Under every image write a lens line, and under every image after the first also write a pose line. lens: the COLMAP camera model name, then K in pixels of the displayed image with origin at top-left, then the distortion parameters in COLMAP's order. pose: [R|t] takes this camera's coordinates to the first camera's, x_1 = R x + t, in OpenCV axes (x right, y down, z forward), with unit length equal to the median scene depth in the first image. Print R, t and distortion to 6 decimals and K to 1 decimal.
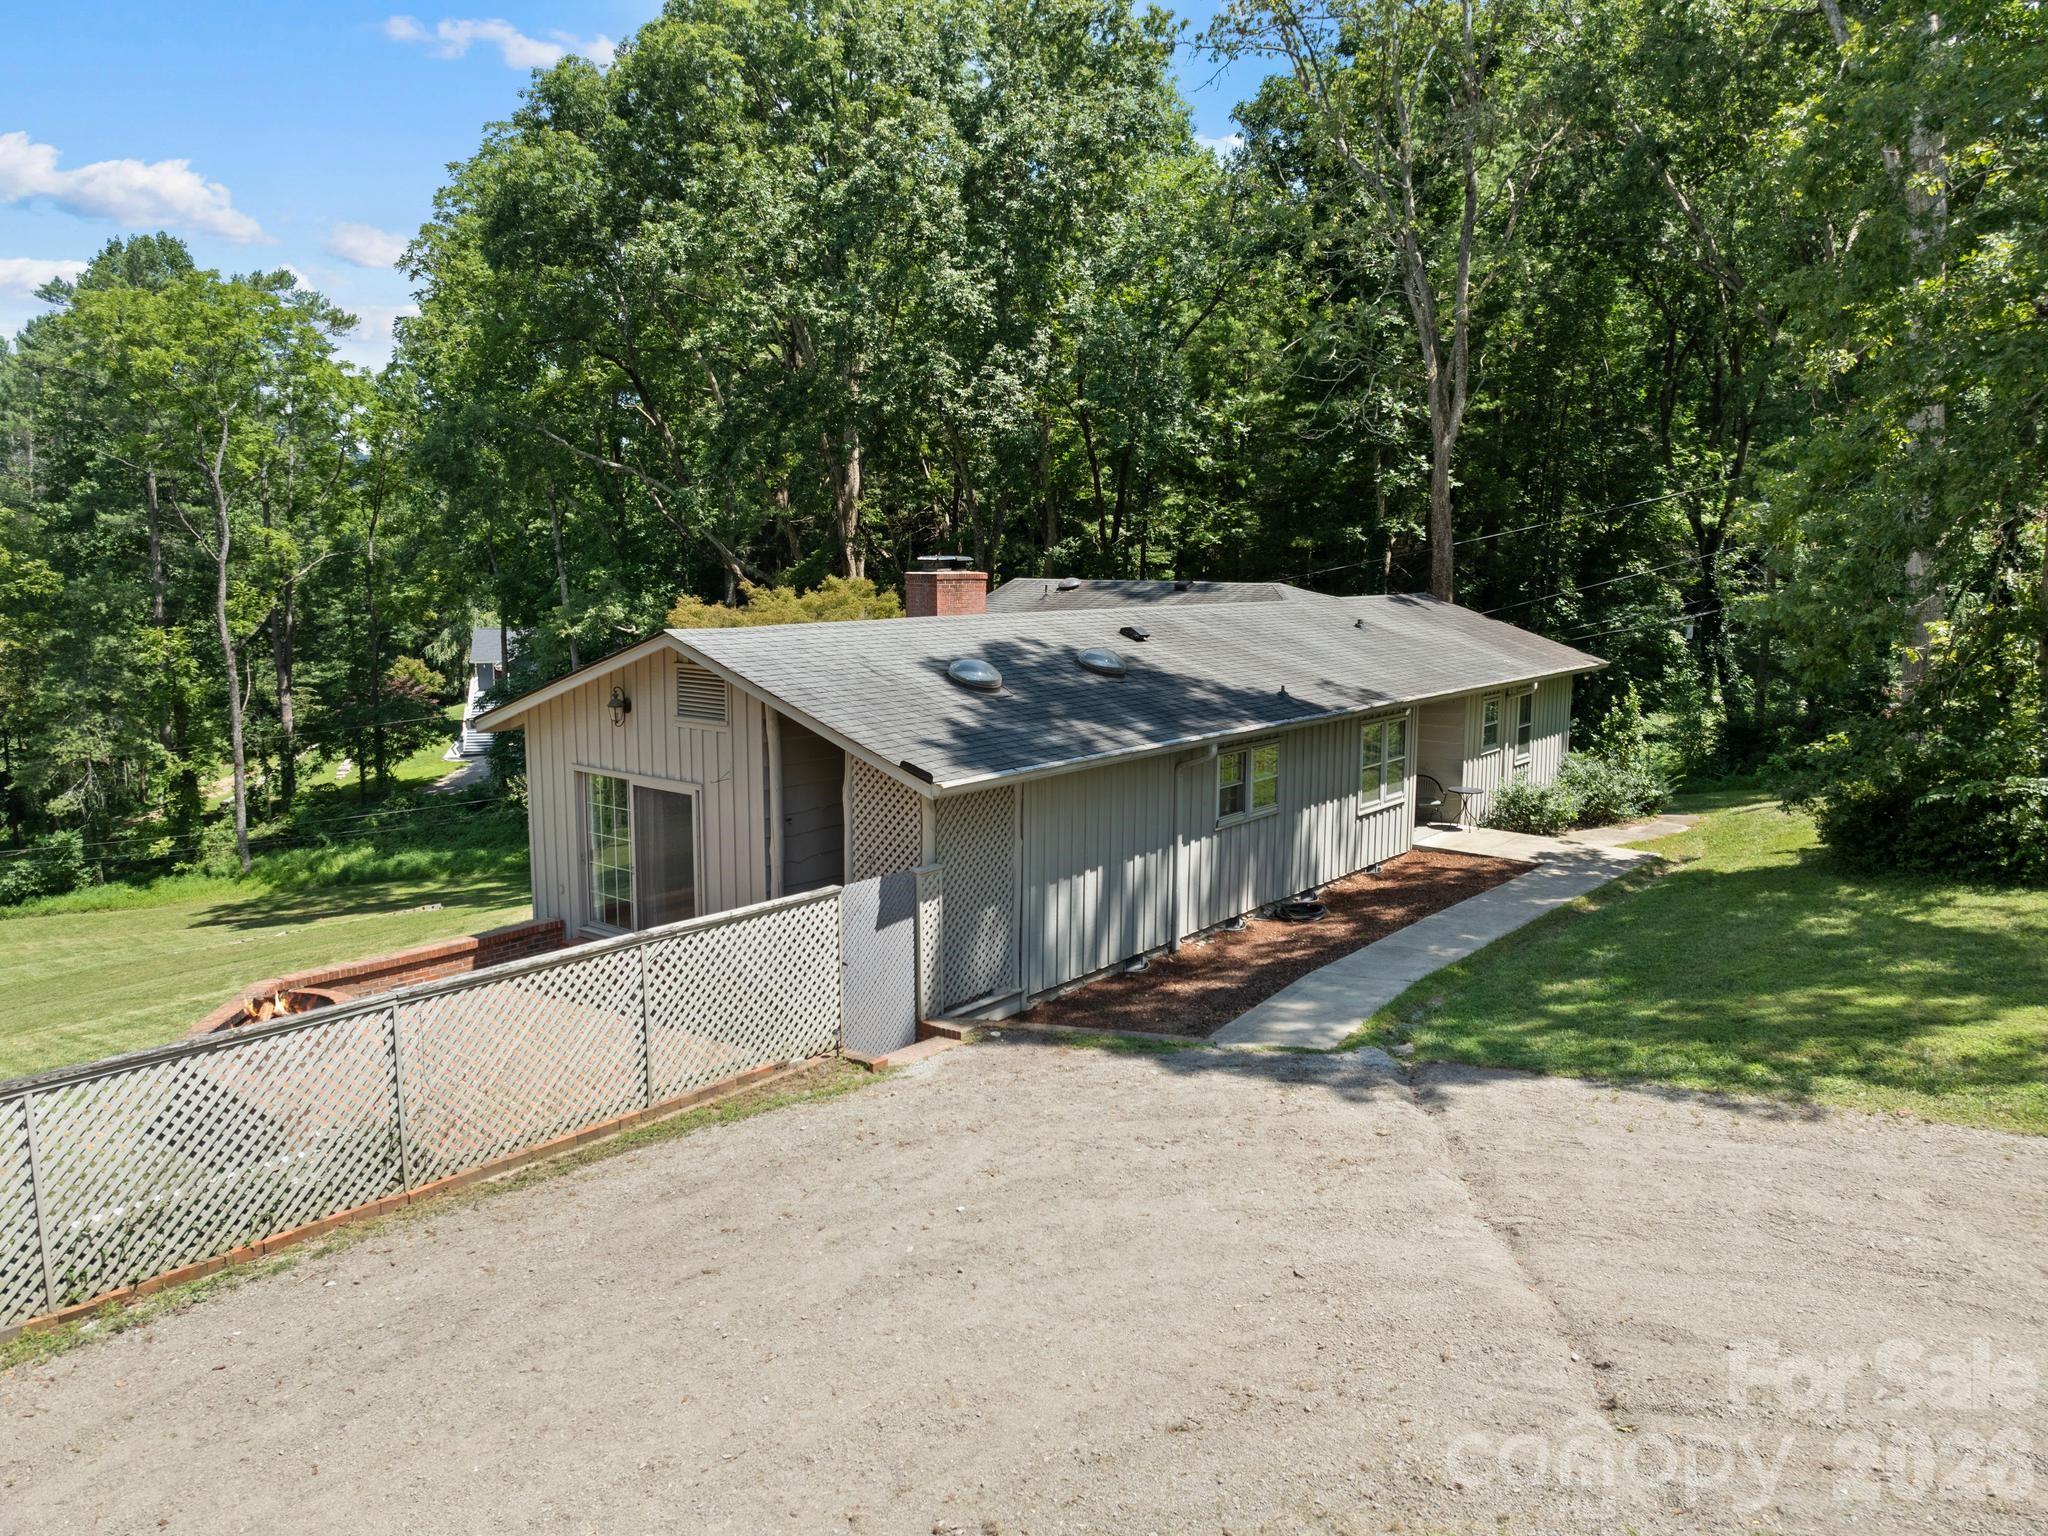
lens RADIAL K [[1450.4, 0, 1024.0], [0, 1450.4, 768.0], [0, 0, 1]] dist [-0.048151, 0.002523]
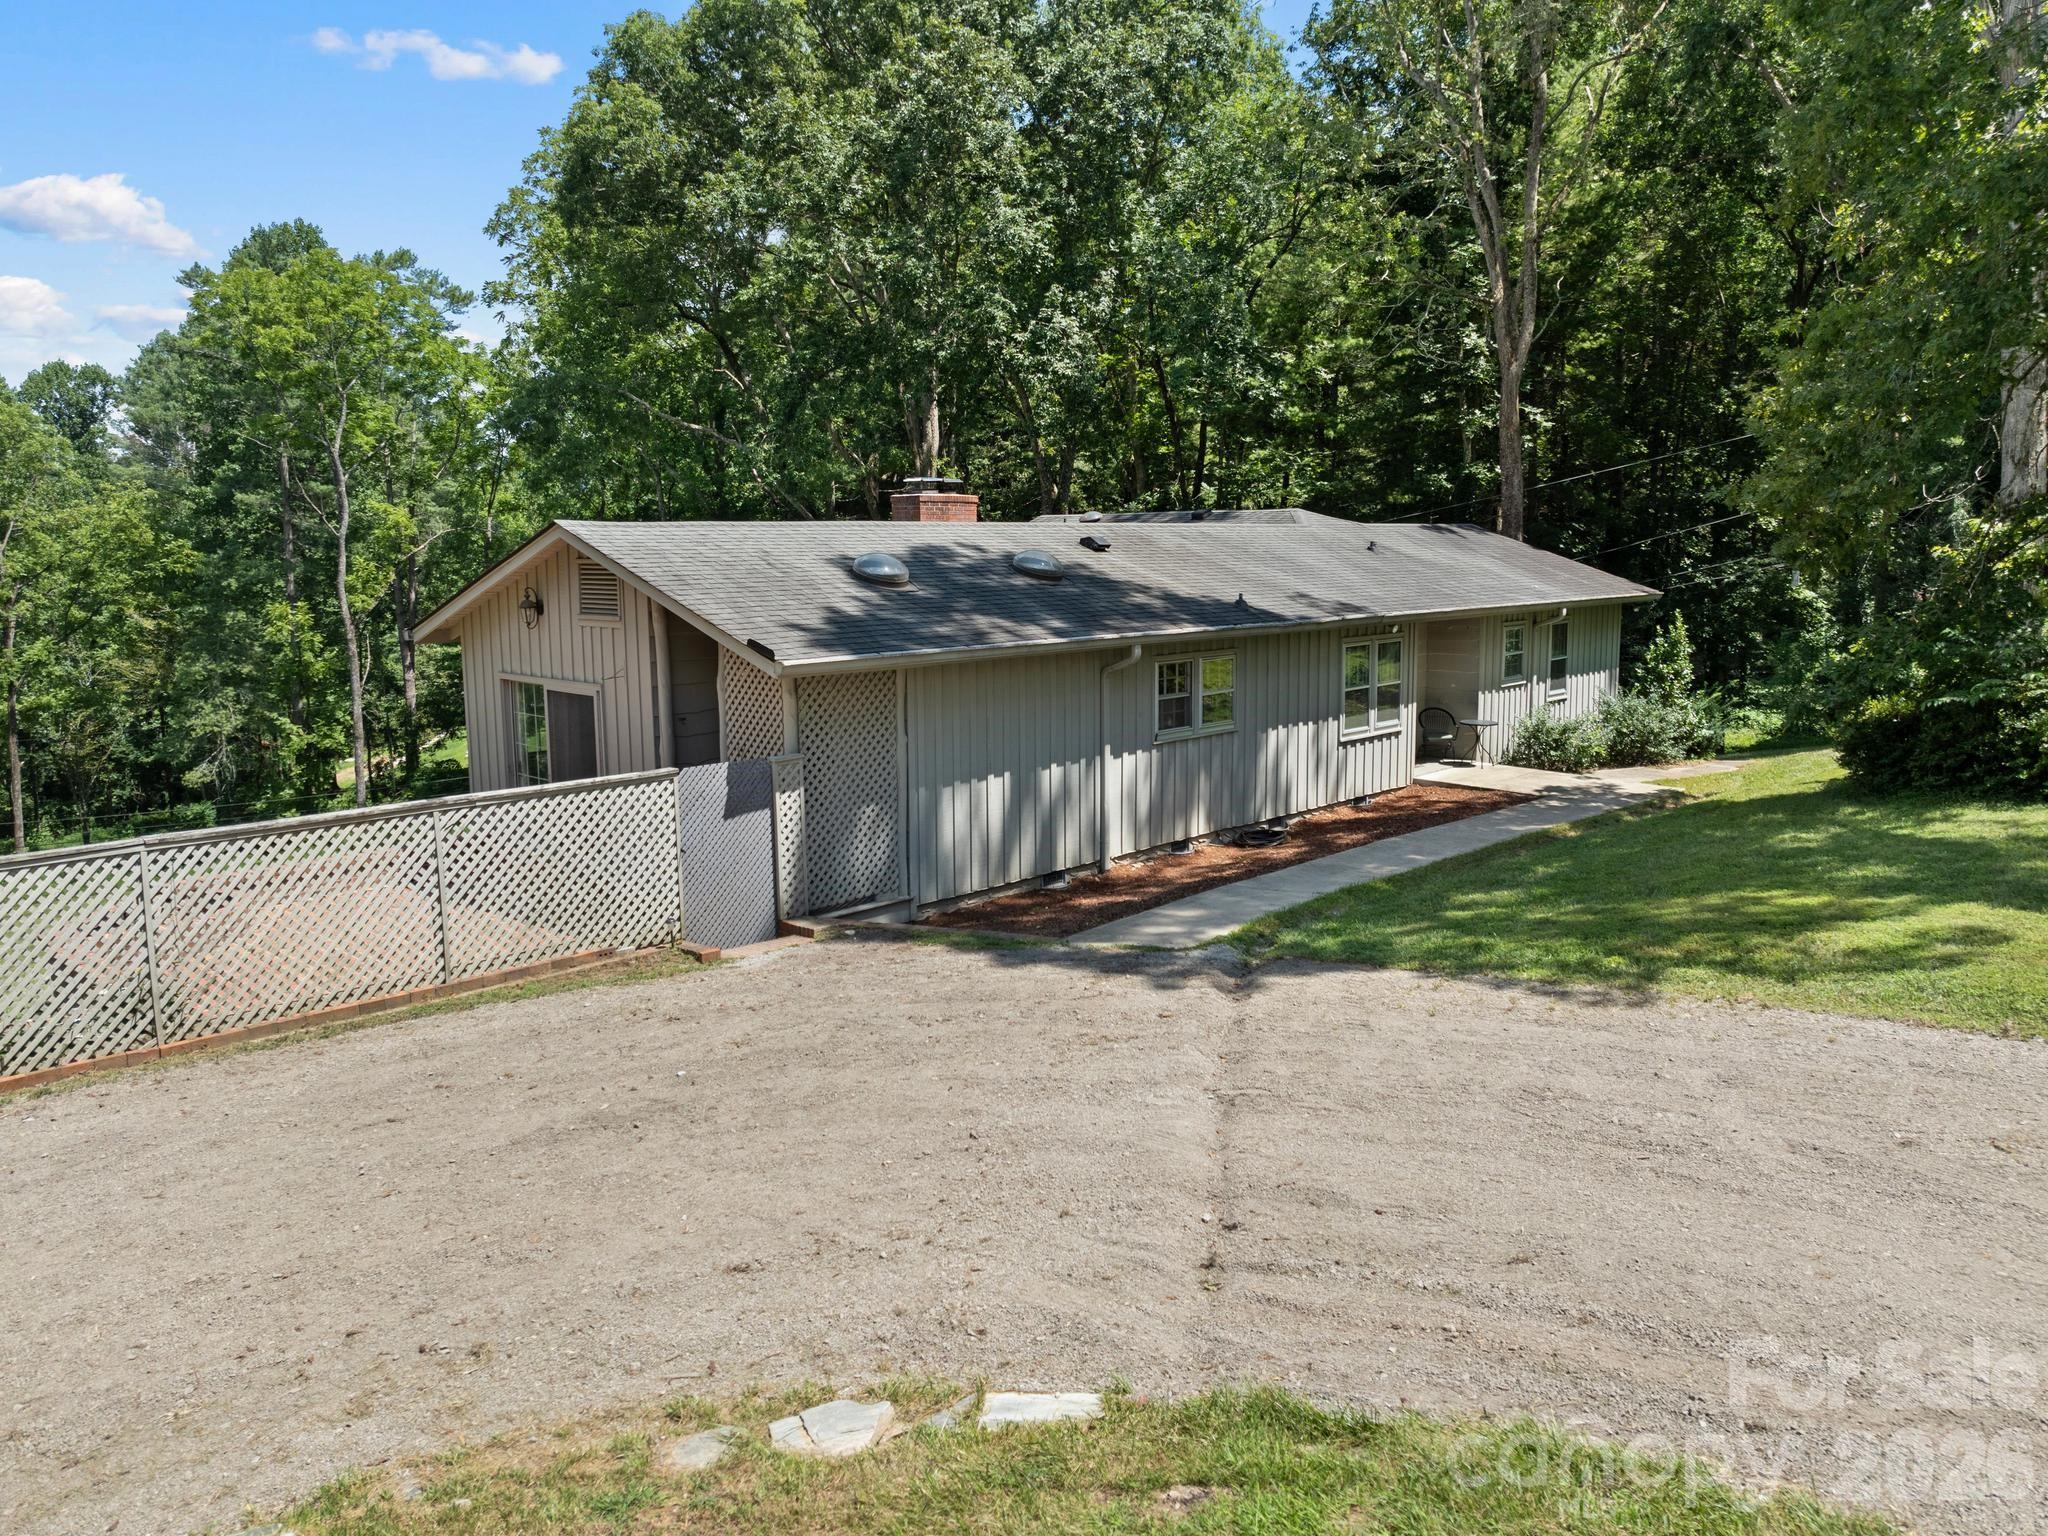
lens RADIAL K [[1485.5, 0, 1038.2], [0, 1485.5, 770.9], [0, 0, 1]] dist [-0.047882, -0.000102]
pose [[0.994731, 0.009529, -0.102076, 0.073806], [-0.009318, 0.999953, 0.002537, 0.027807], [0.102095, -0.001573, 0.994773, 0.019801]]
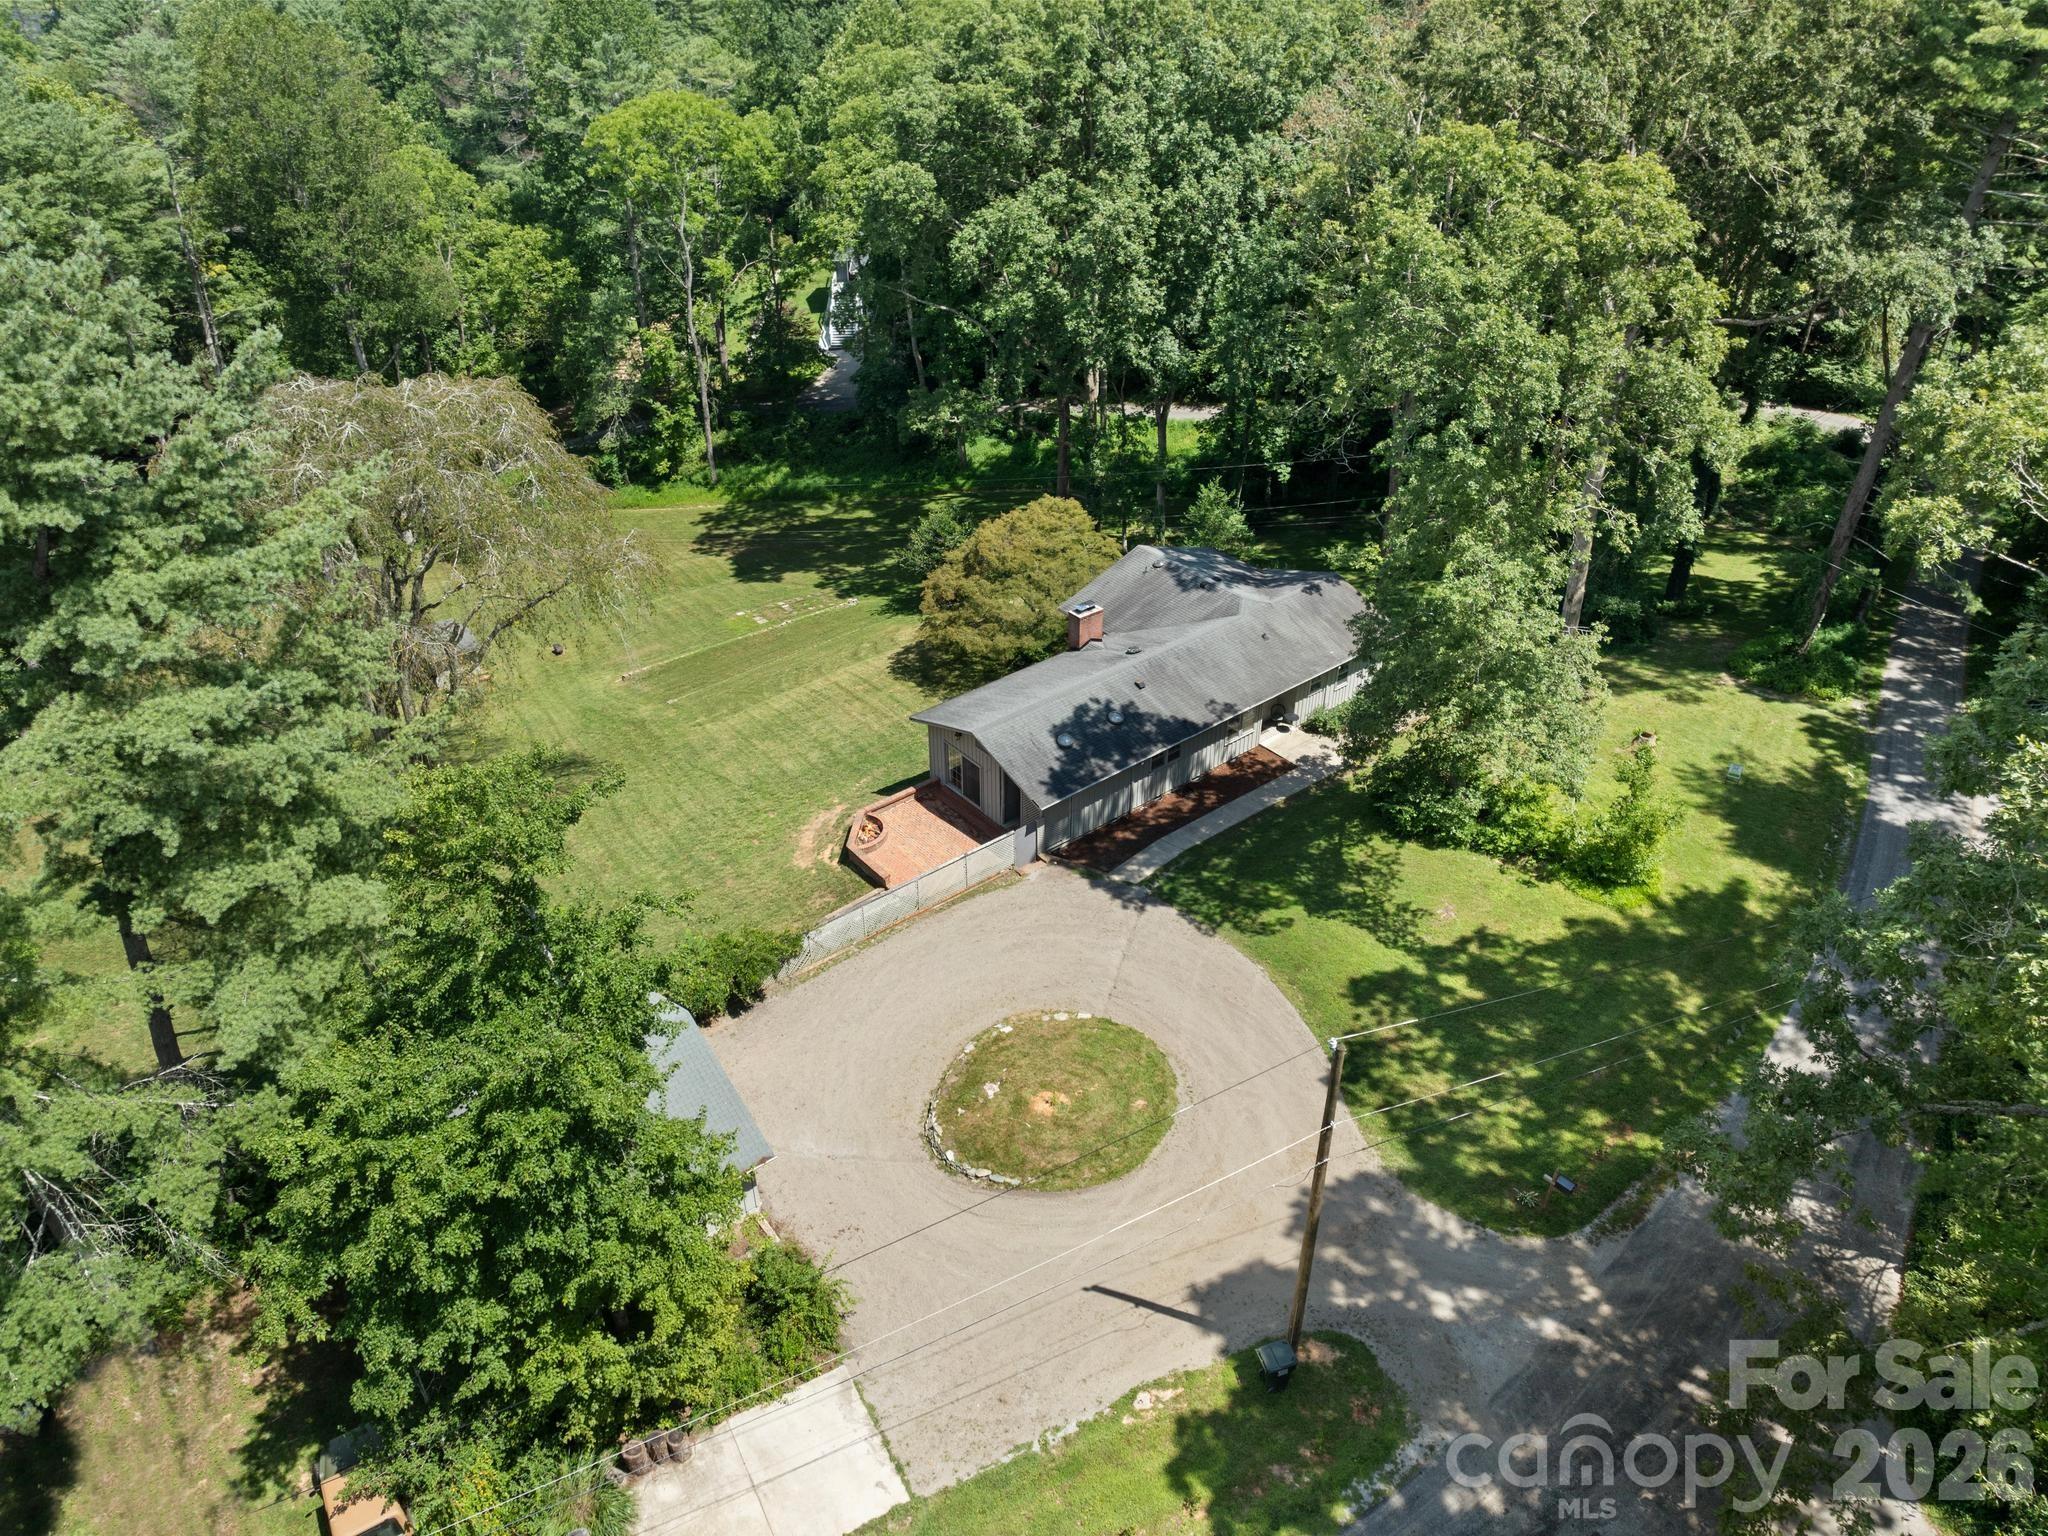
lens RADIAL K [[1451.7, 0, 1021.7], [0, 1451.7, 794.0], [0, 0, 1]] dist [-0.045704, -0.002756]
pose [[0.976366, 0.121159, -0.178969, 0.202231], [-0.026748, 0.889461, 0.456227, -0.620561], [0.214463, -0.440658, 0.871680, -0.819105]]
